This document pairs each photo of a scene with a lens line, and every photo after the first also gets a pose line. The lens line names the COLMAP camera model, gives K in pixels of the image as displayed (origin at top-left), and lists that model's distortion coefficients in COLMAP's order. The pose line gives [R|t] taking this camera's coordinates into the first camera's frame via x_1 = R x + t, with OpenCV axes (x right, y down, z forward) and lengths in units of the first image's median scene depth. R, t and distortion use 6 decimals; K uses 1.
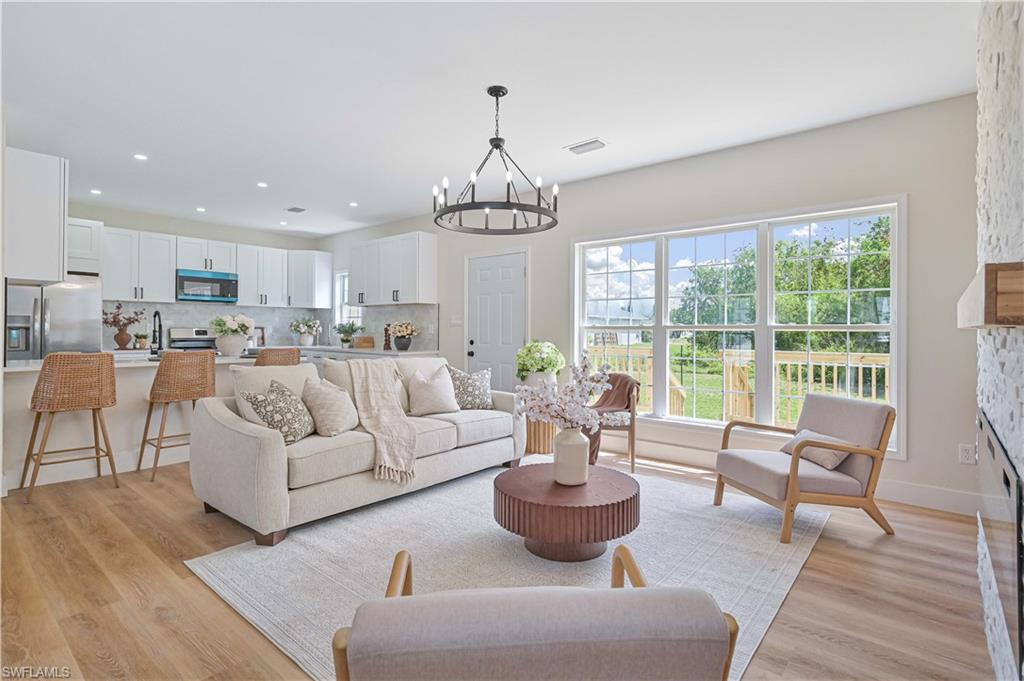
lens RADIAL K [[499.3, 0, 514.1], [0, 499.3, 333.2], [0, 0, 1]] dist [-0.000571, -0.000779]
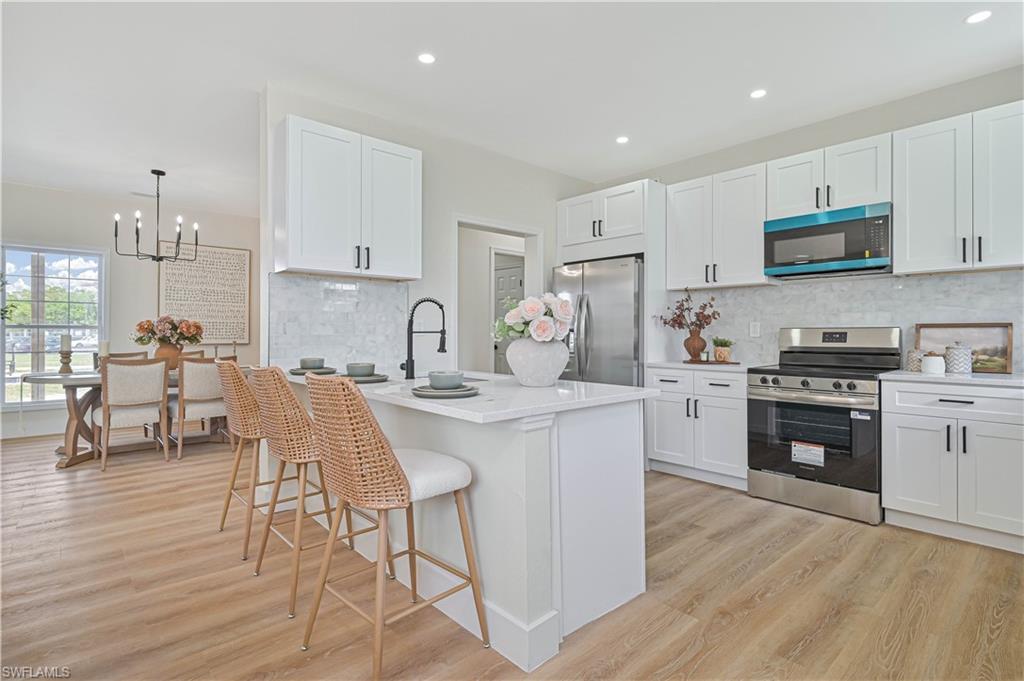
lens RADIAL K [[499.3, 0, 516.4], [0, 499.3, 333.9], [0, 0, 1]] dist [-0.000571, -0.000779]
pose [[-0.137732, -0.007654, -0.990440, -0.101464], [-0.007092, 0.999952, -0.006741, 0.001688], [0.990444, 0.006096, -0.137779, 0.874353]]
